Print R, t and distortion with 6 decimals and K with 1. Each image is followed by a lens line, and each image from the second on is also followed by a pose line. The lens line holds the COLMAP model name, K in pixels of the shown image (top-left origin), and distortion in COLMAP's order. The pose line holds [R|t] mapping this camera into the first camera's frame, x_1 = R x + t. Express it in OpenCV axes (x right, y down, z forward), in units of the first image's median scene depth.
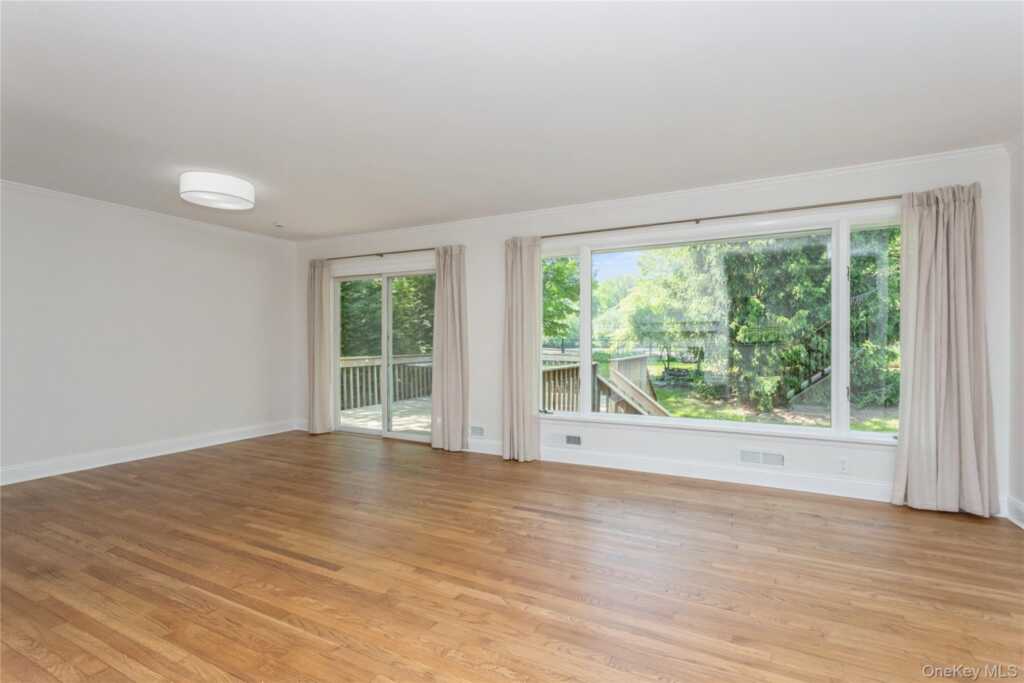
lens RADIAL K [[483.3, 0, 507.5], [0, 483.3, 343.7], [0, 0, 1]] dist [0.007641, 0.000253]
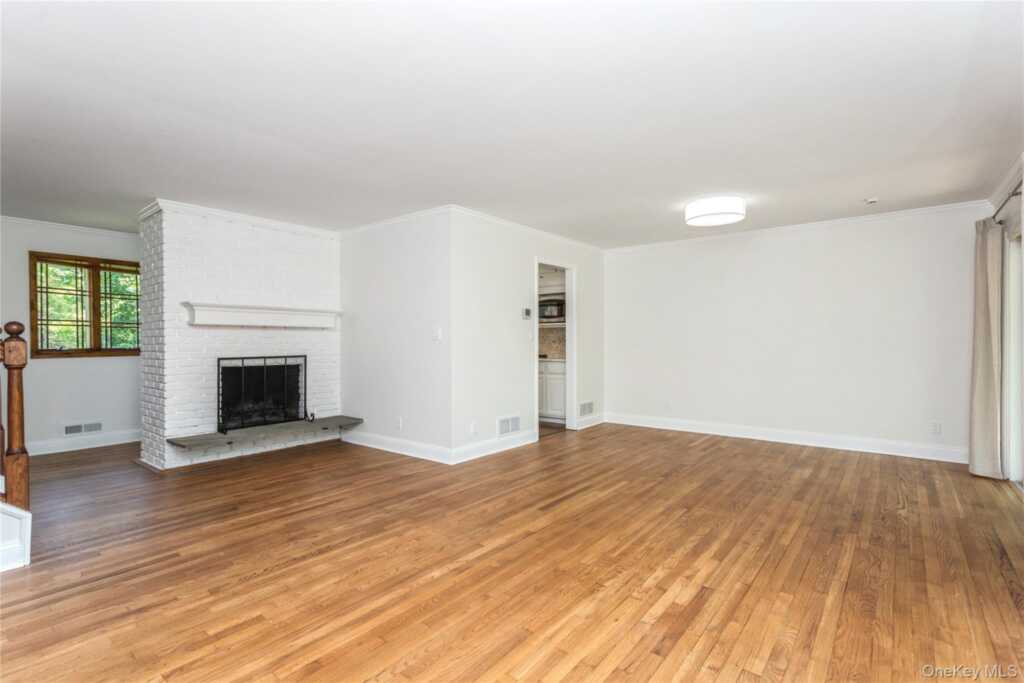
lens RADIAL K [[483.3, 0, 507.5], [0, 483.3, 343.7], [0, 0, 1]] dist [0.007641, 0.000253]
pose [[-0.189501, 0.007821, -0.981849, 0.841083], [-0.001712, 0.999964, 0.008296, -0.009374], [0.981879, 0.003253, -0.189480, 0.983338]]
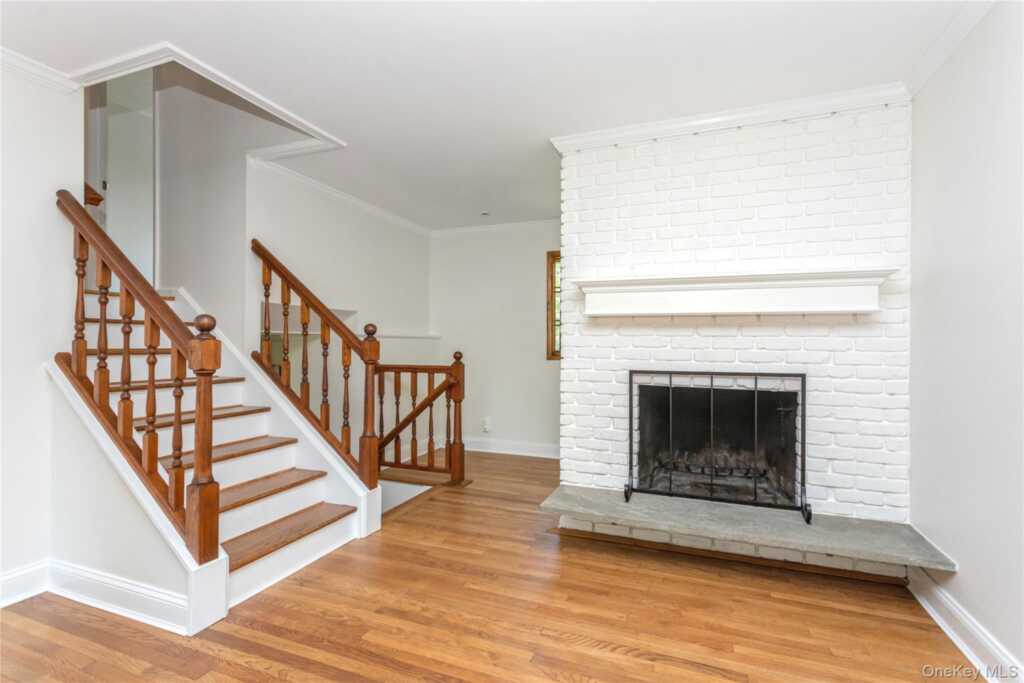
lens RADIAL K [[483.3, 0, 507.5], [0, 483.3, 343.7], [0, 0, 1]] dist [0.007641, 0.000253]
pose [[-0.993352, -0.002983, -0.115076, -0.204571], [-0.003600, 0.999980, 0.005152, -0.004681], [0.115058, 0.005532, -0.993343, 0.674017]]
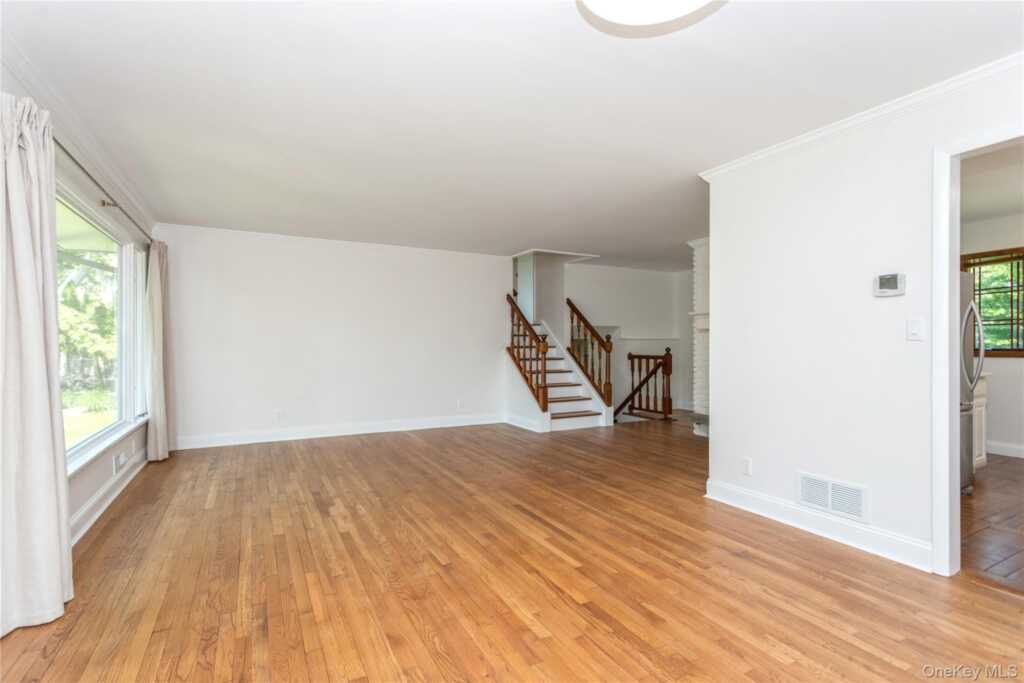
lens RADIAL K [[482.8, 0, 512.0], [0, 482.8, 341.5], [0, 0, 1]] dist [0.012618, 0.000194]
pose [[-0.833795, 0.006111, 0.552040, -0.947188], [0.006821, 0.999976, -0.000767, -0.009645], [-0.552031, 0.003126, -0.833817, 1.842097]]
